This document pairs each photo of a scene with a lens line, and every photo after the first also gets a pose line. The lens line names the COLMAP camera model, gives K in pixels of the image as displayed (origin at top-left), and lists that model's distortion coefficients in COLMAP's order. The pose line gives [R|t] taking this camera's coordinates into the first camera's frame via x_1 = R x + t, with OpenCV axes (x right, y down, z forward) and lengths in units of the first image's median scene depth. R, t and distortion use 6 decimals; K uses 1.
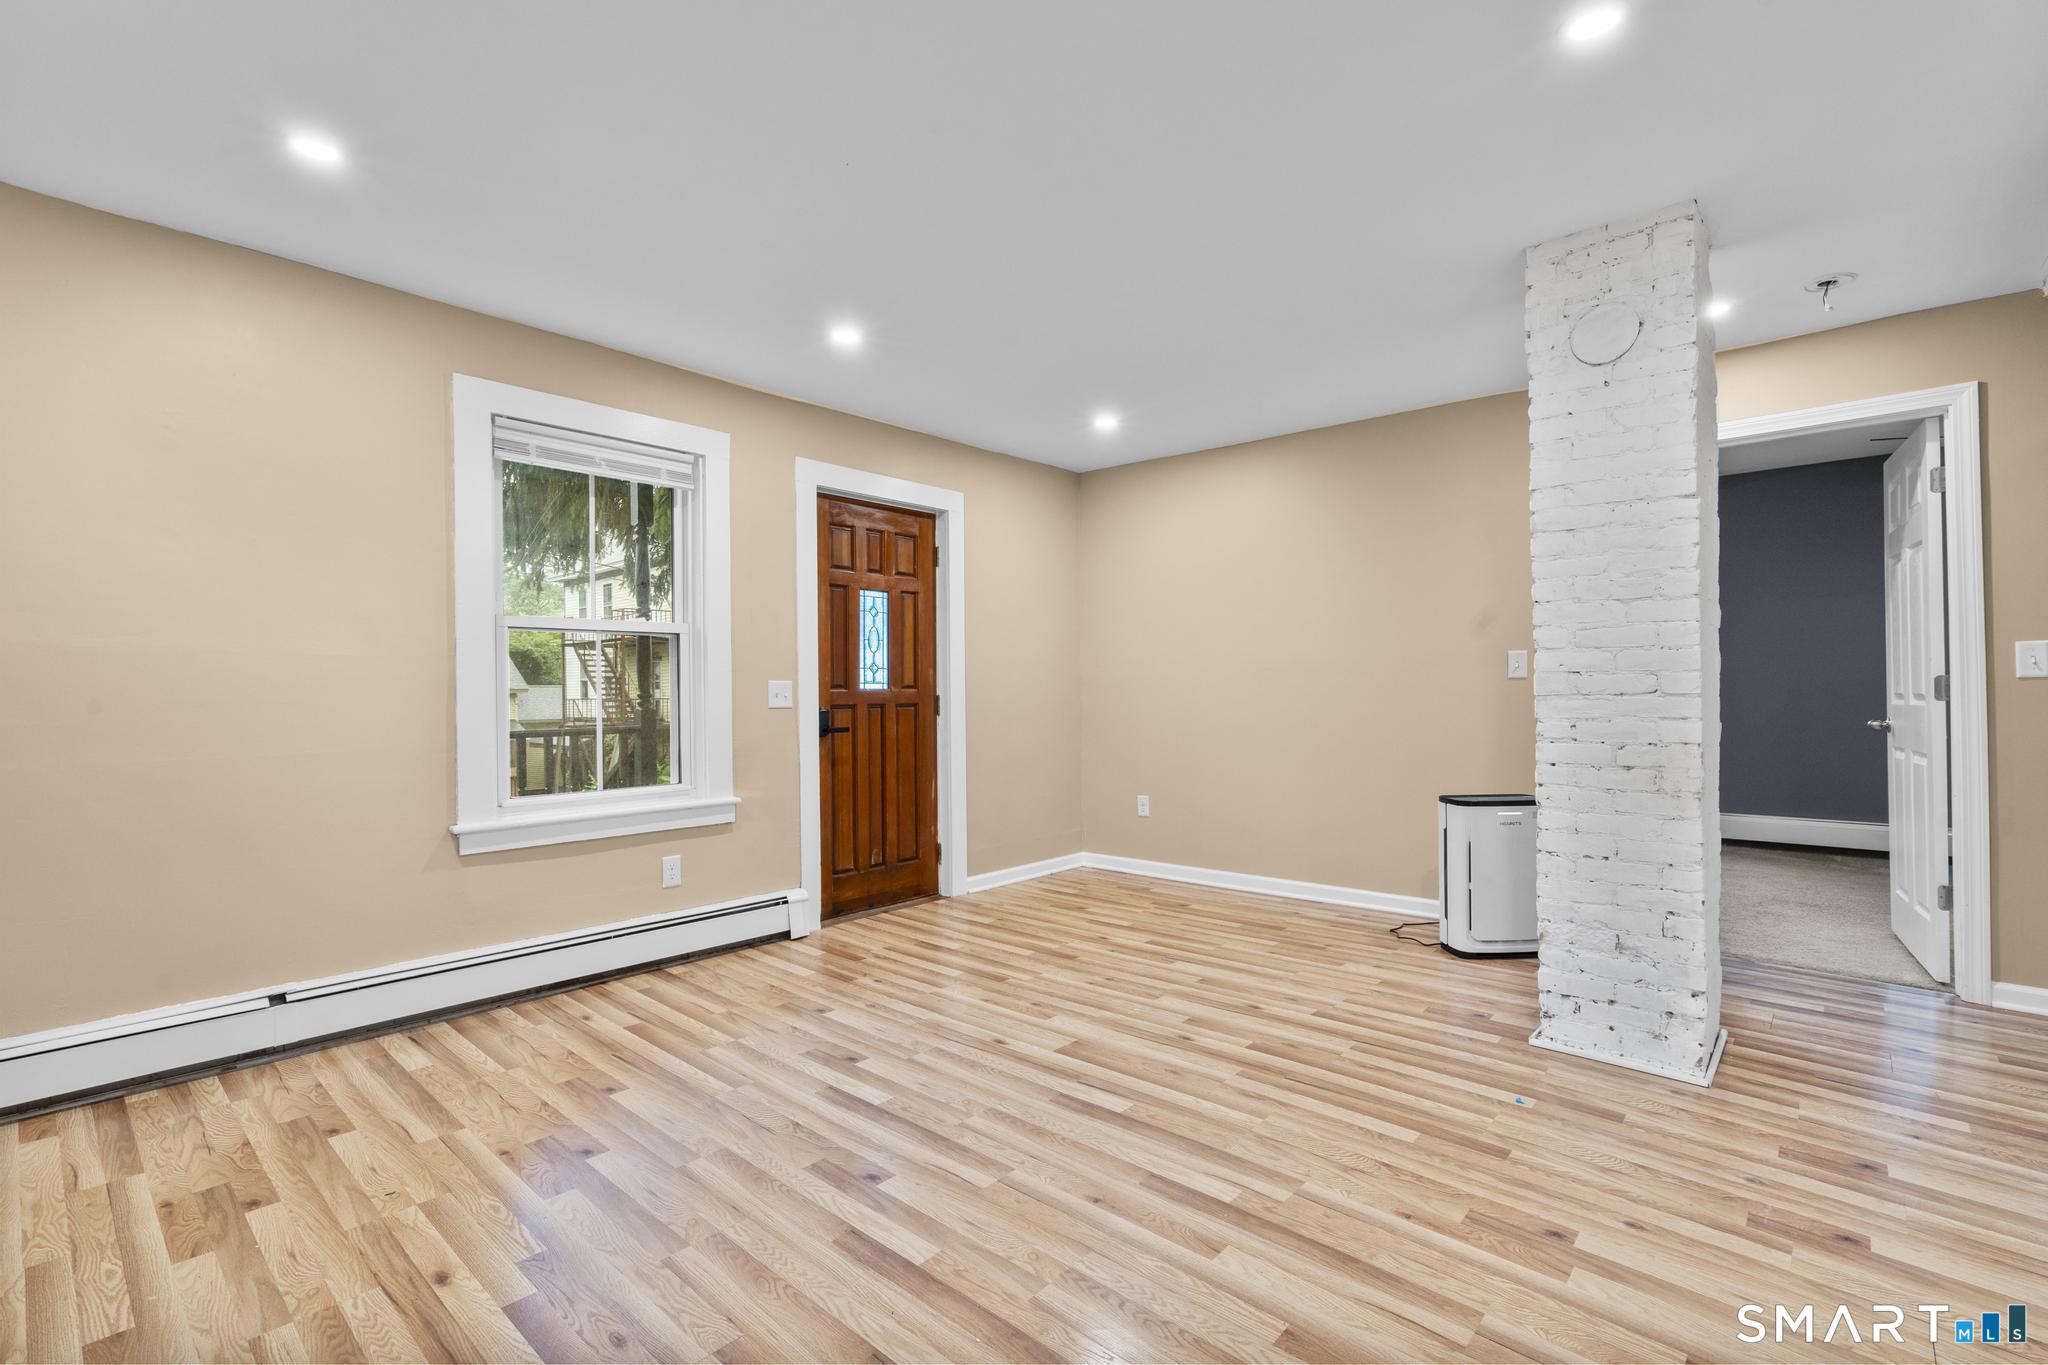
lens RADIAL K [[918.6, 0, 1024.4], [0, 918.6, 689.2], [0, 0, 1]] dist [-0.008851, 0.004777]
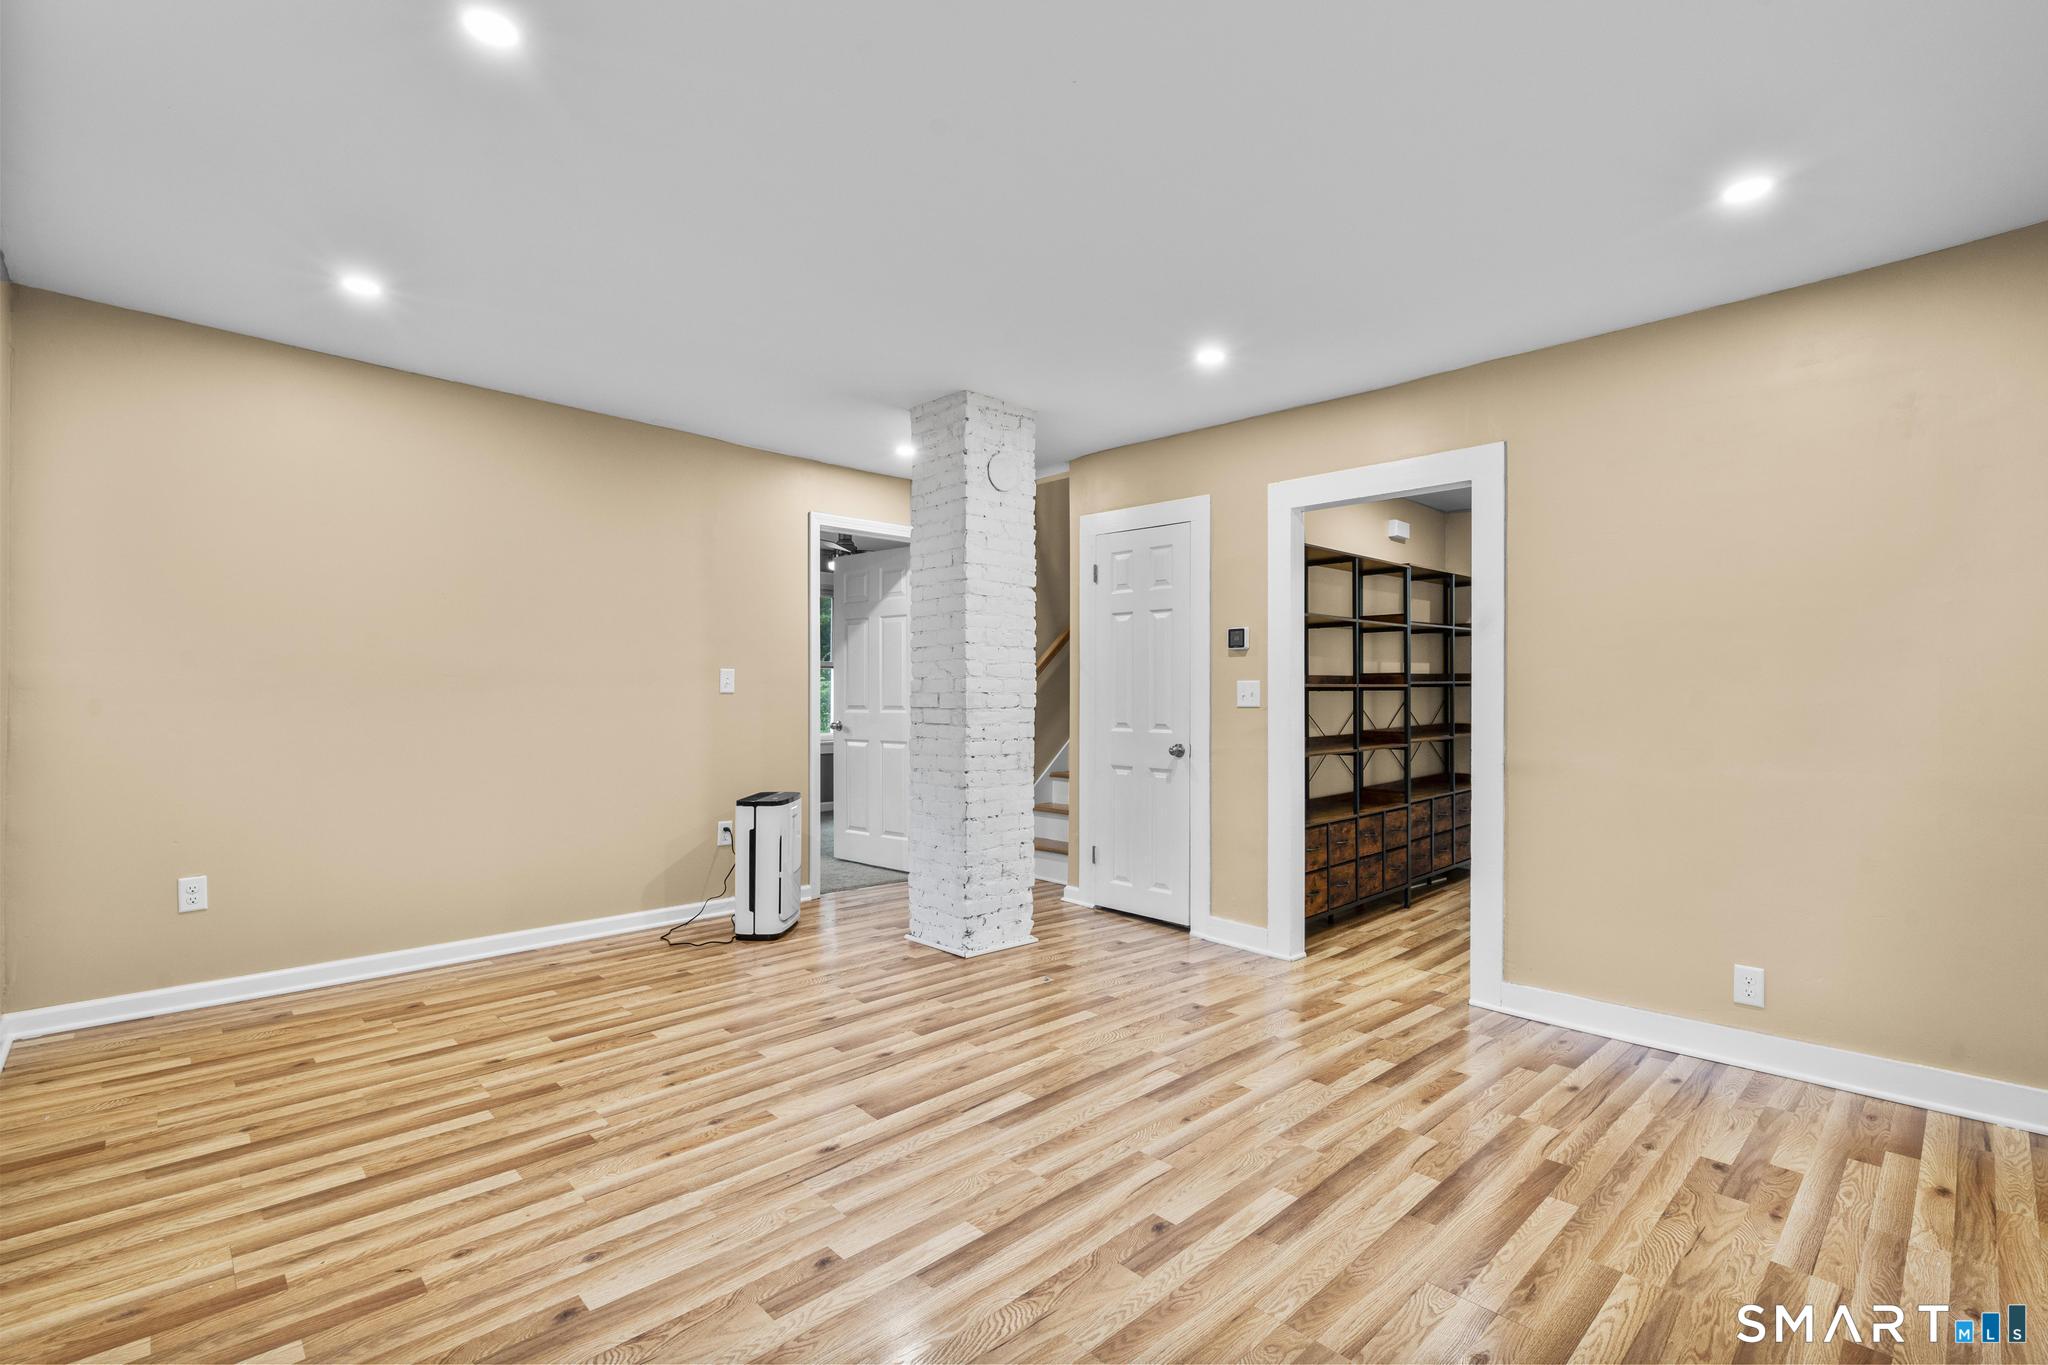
lens RADIAL K [[918.6, 0, 1024.4], [0, 918.6, 689.2], [0, 0, 1]] dist [-0.008851, 0.004777]
pose [[0.074869, 0.015394, 0.997075, -0.665567], [-0.005921, 0.999870, -0.014993, -0.001991], [-0.997176, -0.004782, 0.074950, 0.635950]]
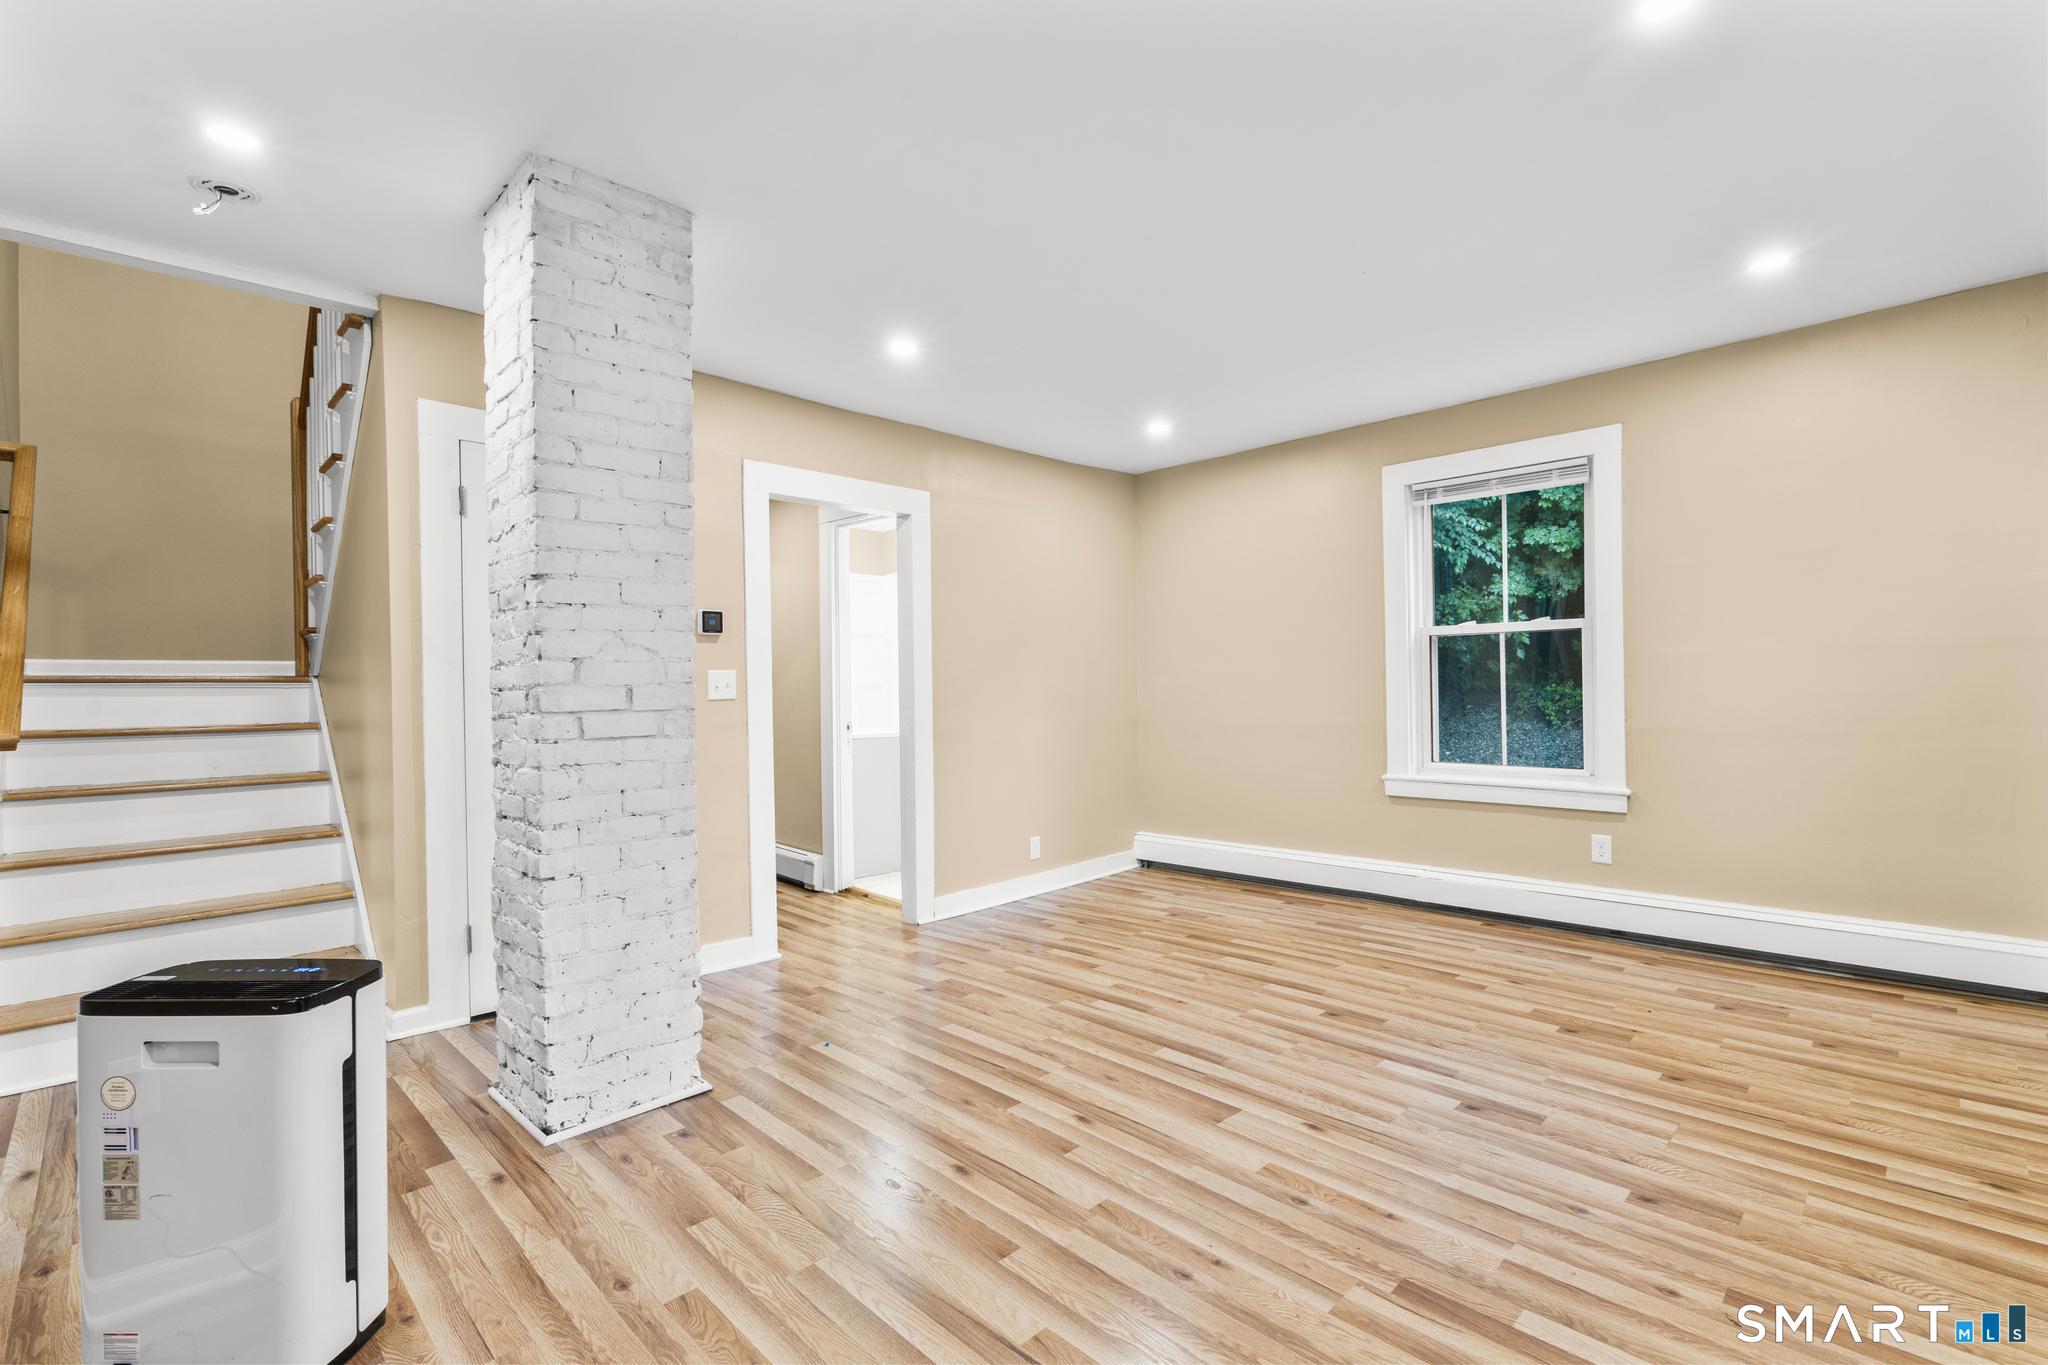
lens RADIAL K [[918.6, 0, 1024.4], [0, 918.6, 689.2], [0, 0, 1]] dist [-0.008851, 0.004777]
pose [[-0.998265, 0.022283, 0.054508, 0.143470], [0.022533, 0.999738, 0.003980, -0.007137], [-0.054405, 0.005201, -0.998505, 1.491175]]
